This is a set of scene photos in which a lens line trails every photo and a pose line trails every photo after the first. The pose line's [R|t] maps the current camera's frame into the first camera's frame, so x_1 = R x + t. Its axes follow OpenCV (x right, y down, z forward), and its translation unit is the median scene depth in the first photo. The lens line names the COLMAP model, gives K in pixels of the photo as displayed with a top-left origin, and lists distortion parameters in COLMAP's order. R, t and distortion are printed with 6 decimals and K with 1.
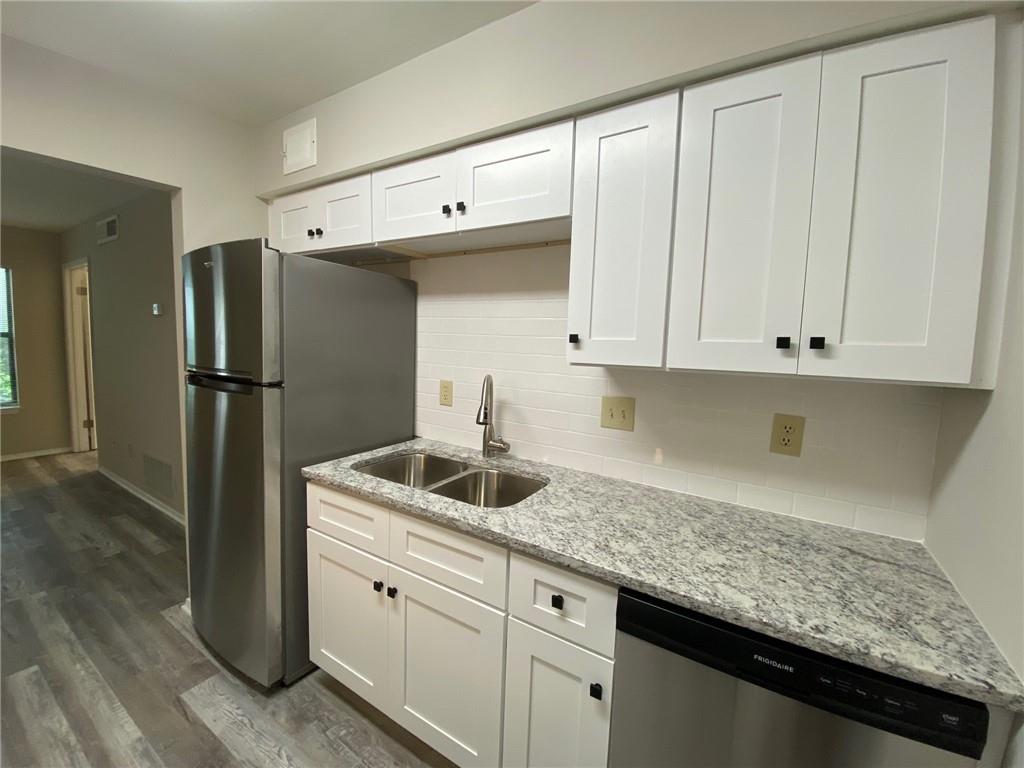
lens RADIAL K [[415.1, 0, 515.7], [0, 415.1, 378.9], [0, 0, 1]] dist [0.048229, -0.036623]
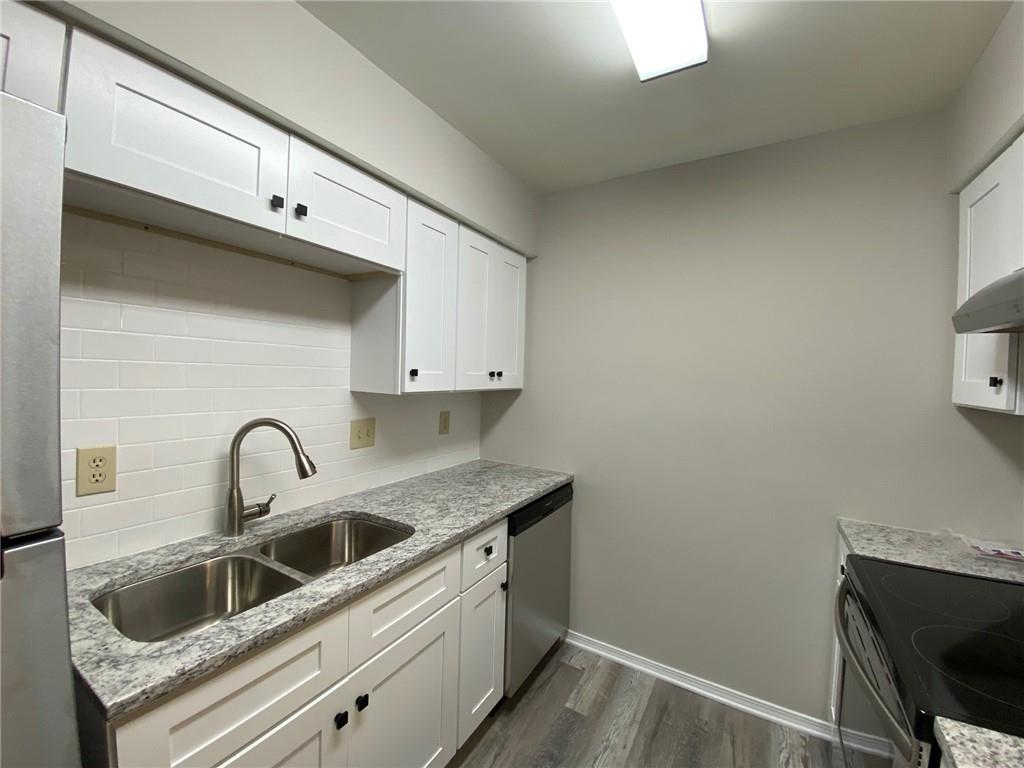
lens RADIAL K [[415.1, 0, 515.7], [0, 415.1, 378.9], [0, 0, 1]] dist [0.048229, -0.036623]
pose [[-0.021736, -0.050857, 0.998469, -1.068933], [0.058994, 0.996900, 0.052061, -0.121278], [-0.998022, 0.060035, -0.018668, 0.698952]]
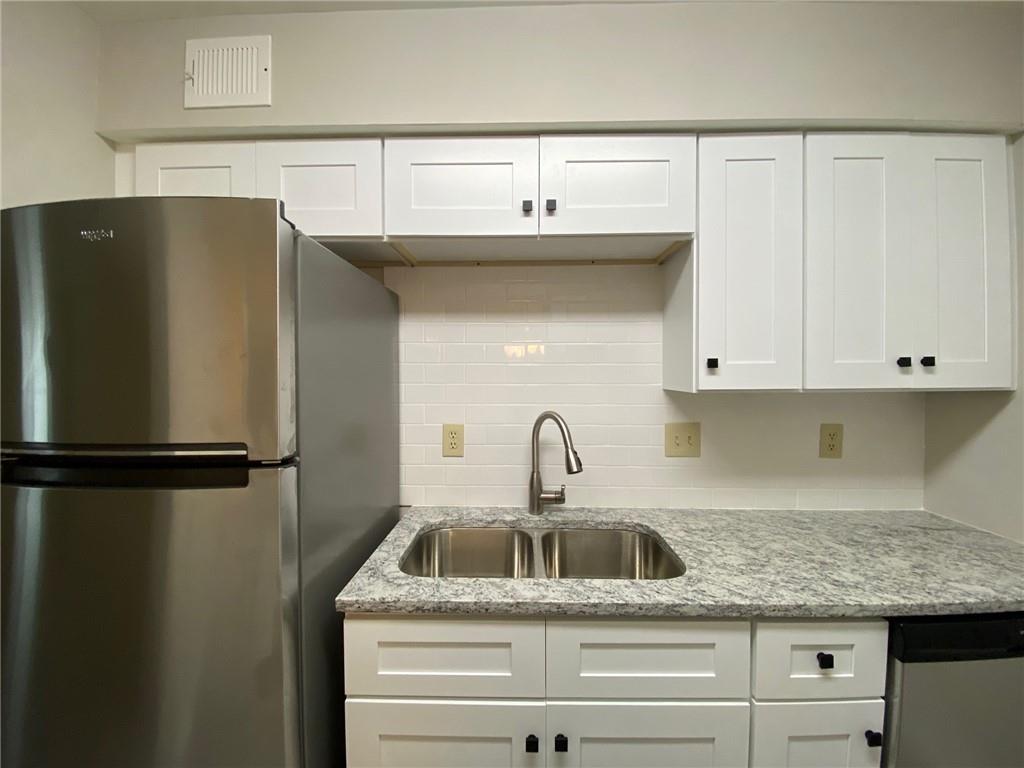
lens RADIAL K [[417.5, 0, 512.7], [0, 417.5, 379.0], [0, 0, 1]] dist [0.016745, -0.018225]
pose [[0.858528, -0.042220, 0.511026, -0.689751], [0.076914, 0.995932, -0.046935, -0.051779], [-0.506966, 0.079600, 0.858283, 0.418756]]
